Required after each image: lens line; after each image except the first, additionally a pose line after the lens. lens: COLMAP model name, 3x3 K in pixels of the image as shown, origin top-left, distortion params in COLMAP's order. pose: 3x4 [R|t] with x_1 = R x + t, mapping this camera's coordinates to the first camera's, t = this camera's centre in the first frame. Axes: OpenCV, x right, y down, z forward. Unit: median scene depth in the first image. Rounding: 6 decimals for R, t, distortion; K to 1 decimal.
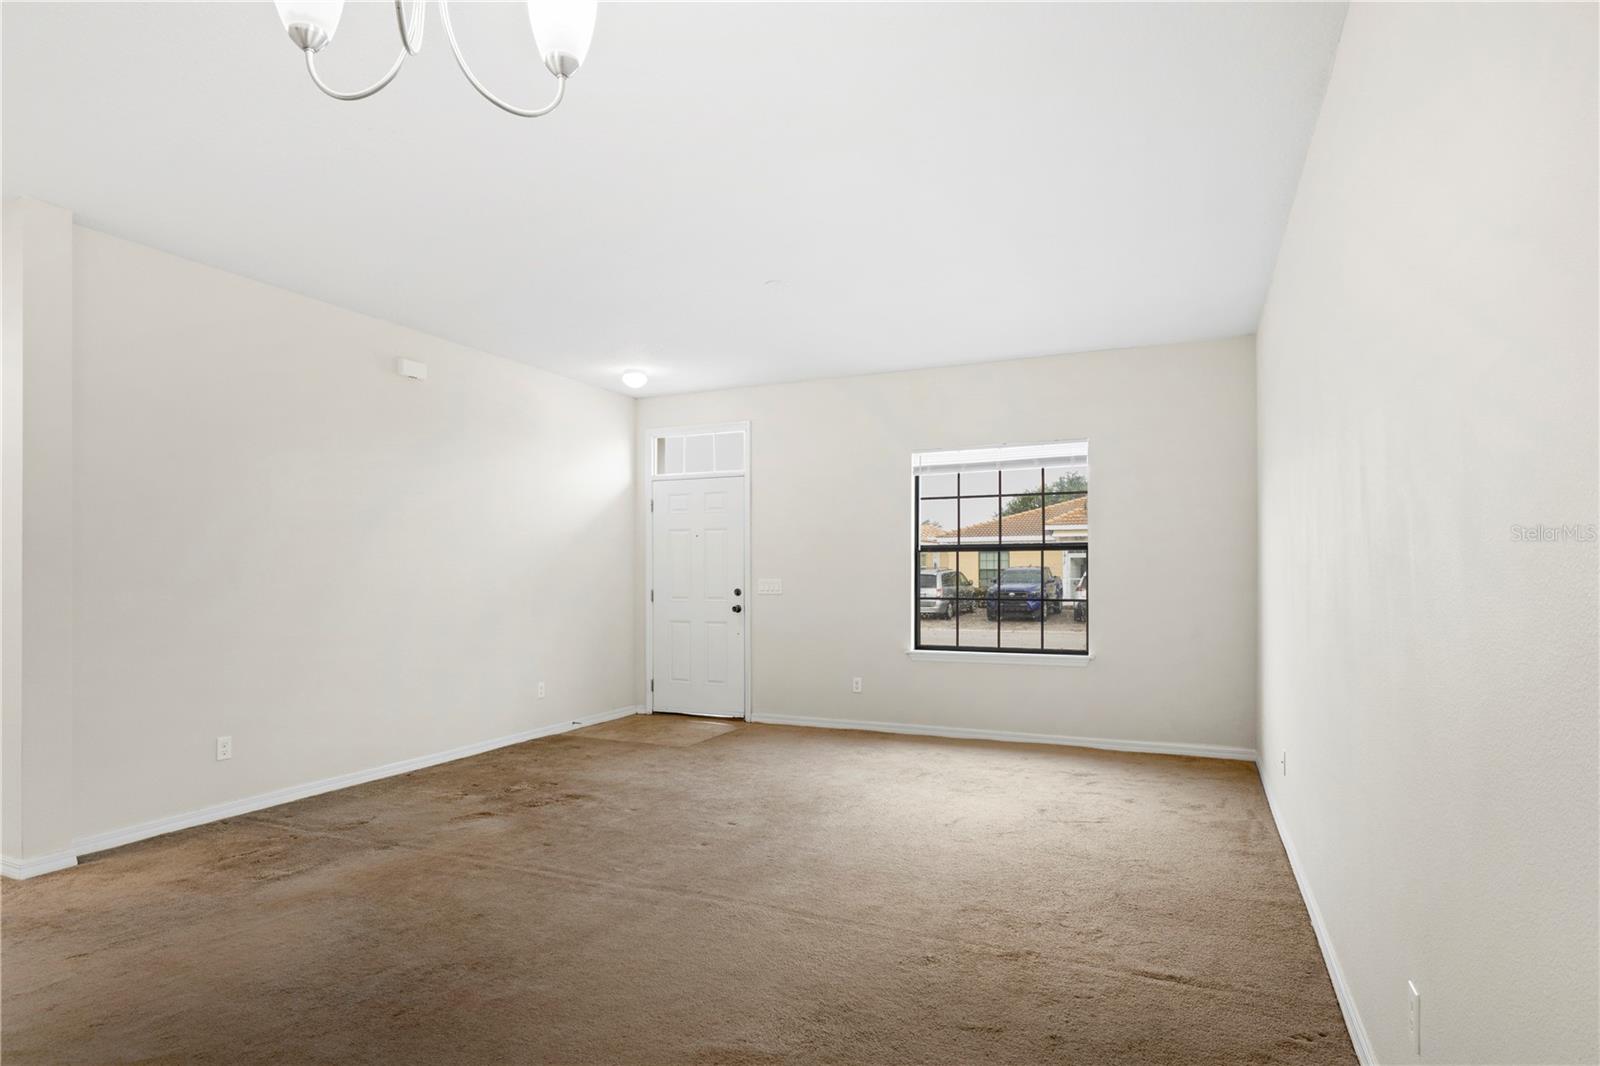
lens RADIAL K [[863.9, 0, 793.4], [0, 863.9, 559.8], [0, 0, 1]] dist [-0.000379, 0.000971]
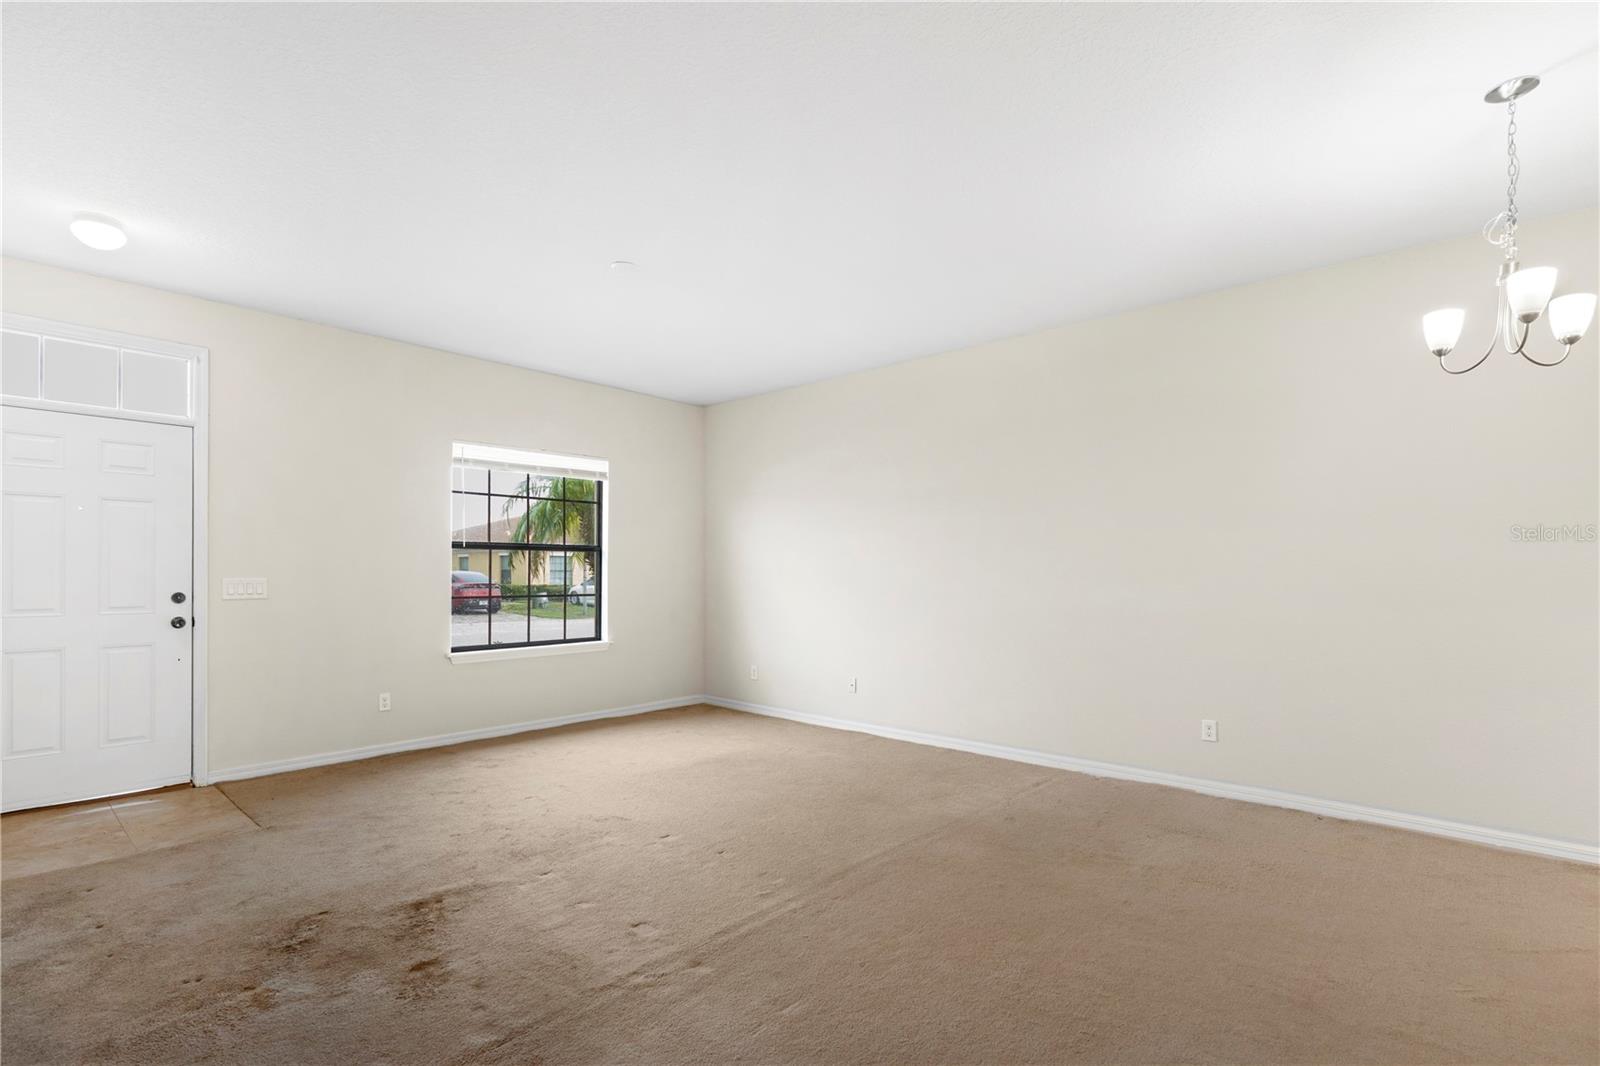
lens RADIAL K [[752.6, 0, 803.9], [0, 752.6, 562.0], [0, 0, 1]] dist [0.003477, 0.000314]
pose [[0.294953, 0.015826, 0.955381, -0.527273], [-0.015331, 0.999813, -0.011829, 0.009845], [-0.955389, -0.011158, 0.295140, 0.398601]]
